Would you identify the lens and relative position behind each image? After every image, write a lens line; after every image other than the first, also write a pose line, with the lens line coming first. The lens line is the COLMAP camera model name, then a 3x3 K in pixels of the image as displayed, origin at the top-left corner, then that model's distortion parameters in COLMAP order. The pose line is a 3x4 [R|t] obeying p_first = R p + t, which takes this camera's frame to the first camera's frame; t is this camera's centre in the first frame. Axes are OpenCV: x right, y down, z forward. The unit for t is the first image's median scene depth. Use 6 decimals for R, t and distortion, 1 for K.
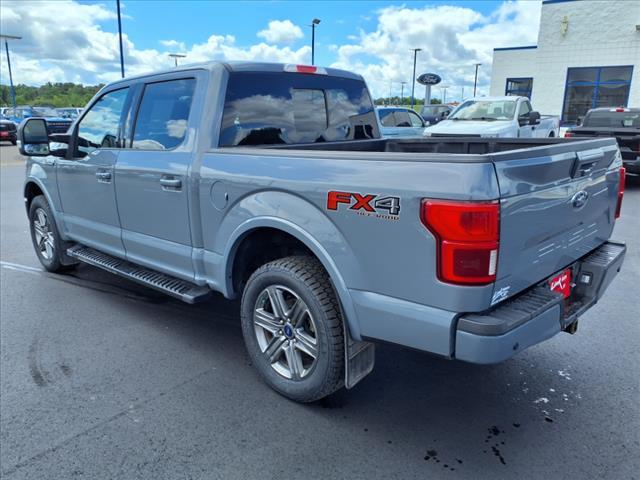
lens RADIAL K [[515.7, 0, 322.2], [0, 515.7, 243.6], [0, 0, 1]] dist [0.057316, -0.065246]
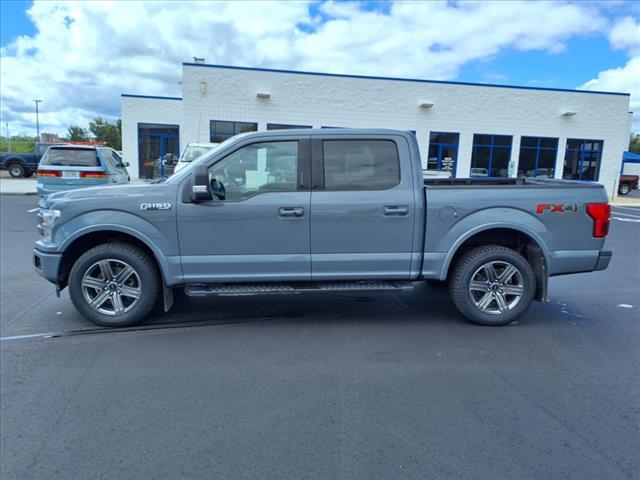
lens RADIAL K [[515.7, 0, 320.7], [0, 515.7, 241.6], [0, 0, 1]] dist [0.057316, -0.065246]
pose [[0.672931, -0.096806, 0.733343, -1.488743], [0.152527, 0.988254, -0.009506, -0.049170], [-0.723809, 0.118251, 0.679792, 0.178680]]
